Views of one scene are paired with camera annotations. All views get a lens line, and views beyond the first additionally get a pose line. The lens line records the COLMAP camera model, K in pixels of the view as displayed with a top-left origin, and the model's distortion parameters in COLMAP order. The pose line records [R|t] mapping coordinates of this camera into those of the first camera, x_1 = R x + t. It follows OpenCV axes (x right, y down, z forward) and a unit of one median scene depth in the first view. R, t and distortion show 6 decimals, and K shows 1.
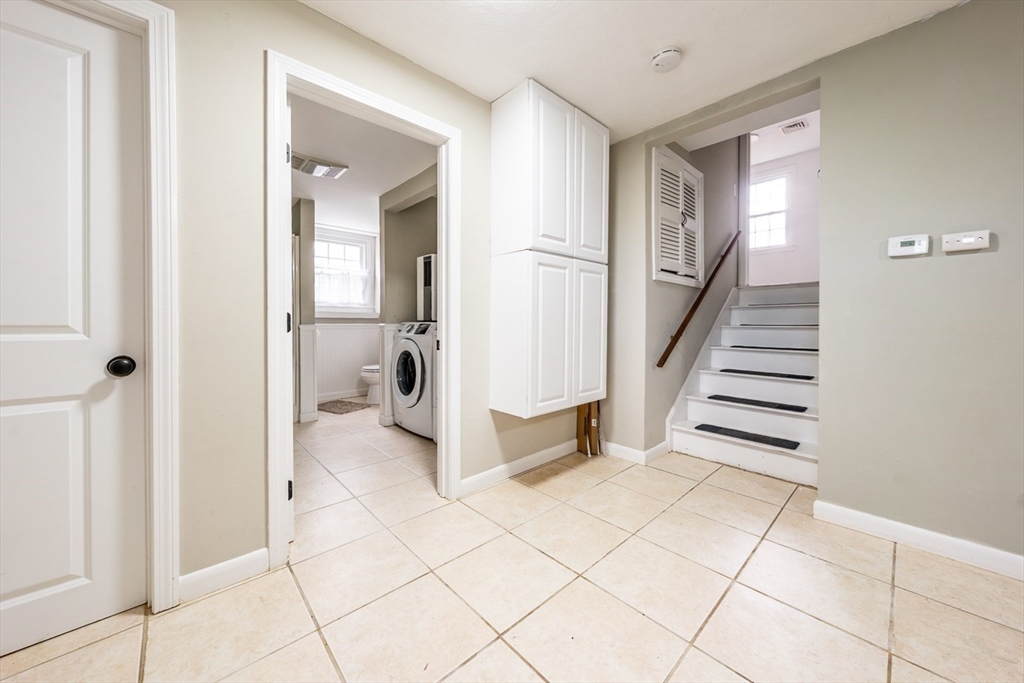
lens RADIAL K [[356.2, 0, 511.9], [0, 356.2, 328.2], [0, 0, 1]] dist [-0.005781, -0.000132]
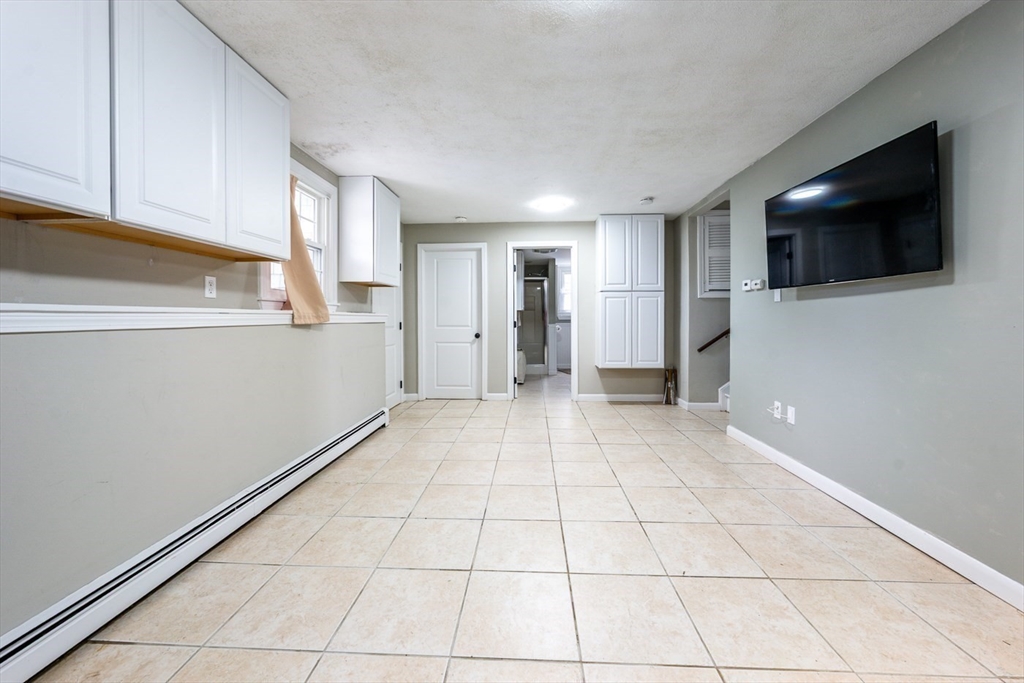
lens RADIAL K [[356.2, 0, 507.8], [0, 356.2, 323.2], [0, 0, 1]] dist [-0.005781, -0.000132]
pose [[0.720944, -0.000741, -0.692993, 1.100431], [-0.004920, 0.999969, -0.006187, -0.006315], [0.692976, 0.007870, 0.720918, -0.943964]]
